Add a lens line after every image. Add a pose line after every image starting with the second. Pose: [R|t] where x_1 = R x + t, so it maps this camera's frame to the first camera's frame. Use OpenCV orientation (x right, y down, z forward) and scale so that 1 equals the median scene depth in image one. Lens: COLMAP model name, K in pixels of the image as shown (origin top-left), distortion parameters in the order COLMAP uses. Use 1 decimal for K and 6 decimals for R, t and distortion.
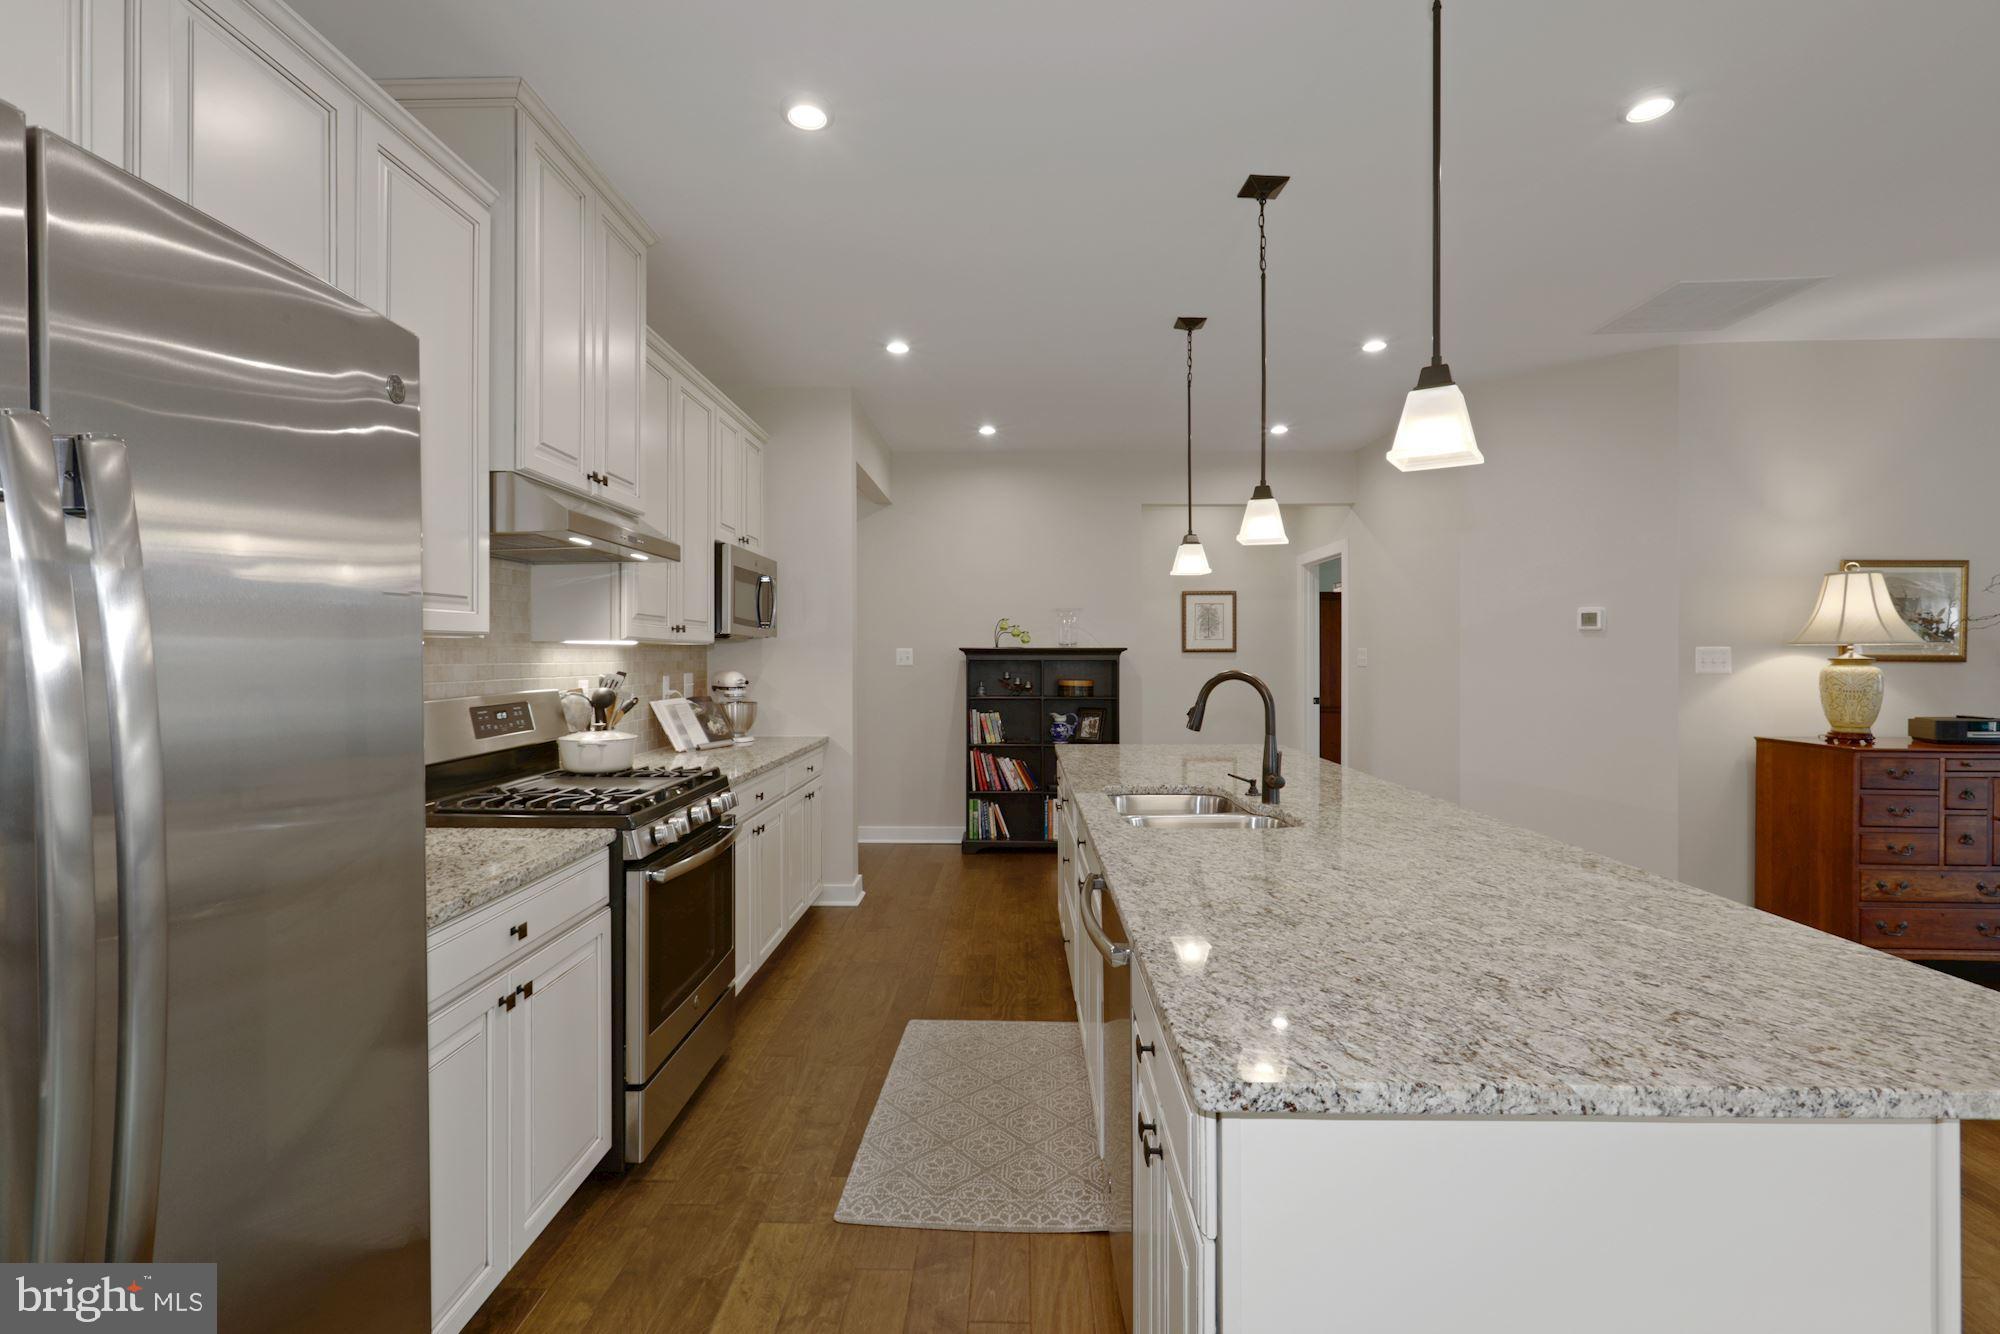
lens RADIAL K [[895.8, 0, 999.4], [0, 895.8, 659.3], [0, 0, 1]] dist [-0.001914, 0.002894]
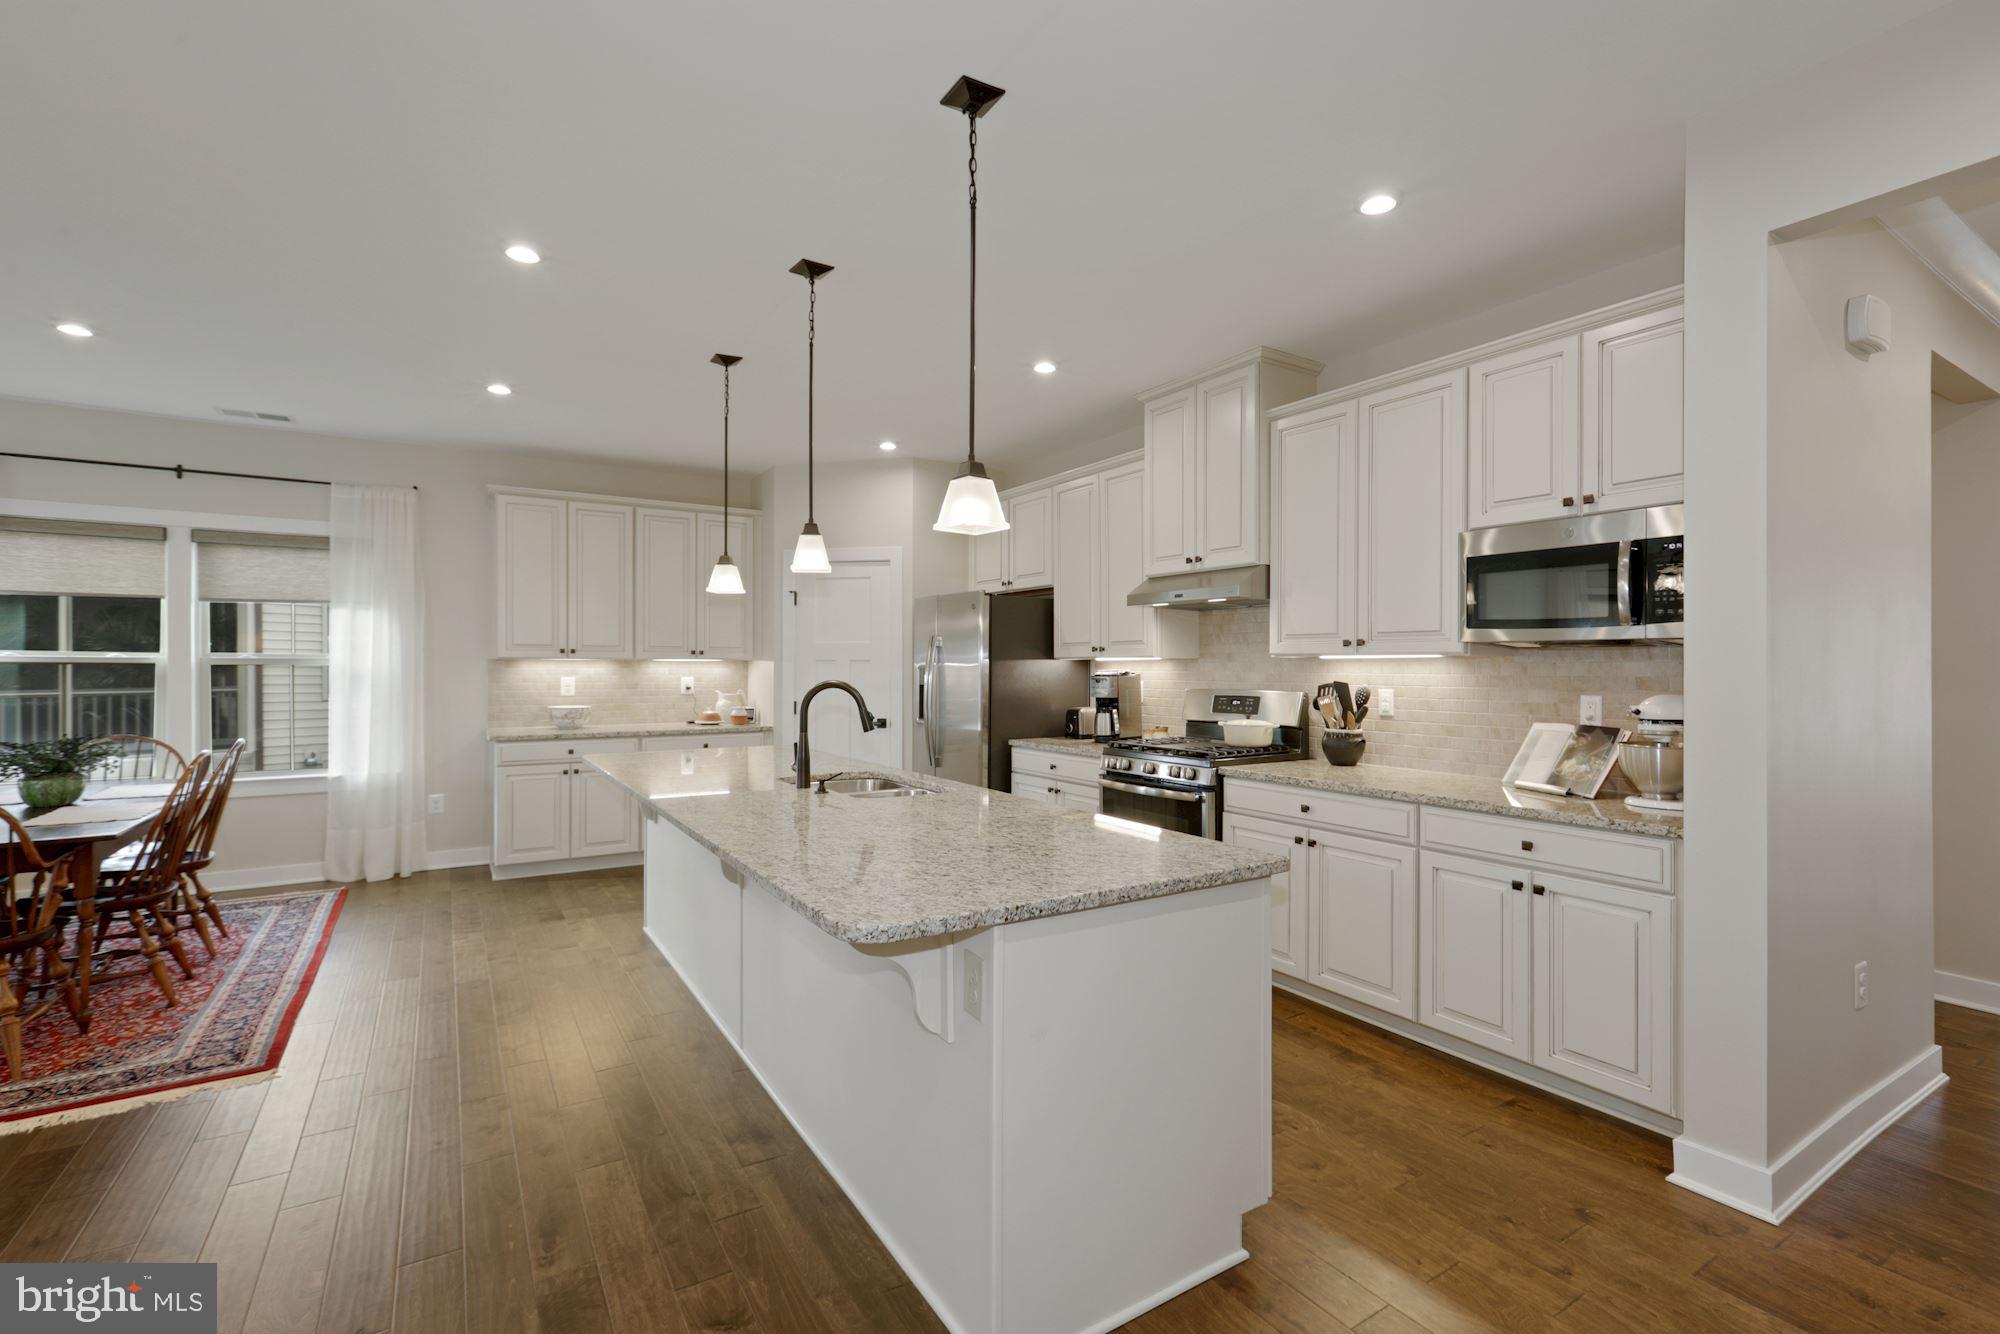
lens RADIAL K [[895.8, 0, 997.0], [0, 895.8, 664.4], [0, 0, 1]] dist [-0.001914, 0.002894]
pose [[-0.838702, -0.000752, -0.544590, 0.491910], [-0.003476, 0.999986, 0.003973, -0.009581], [0.544579, 0.005225, -0.838693, 1.427702]]
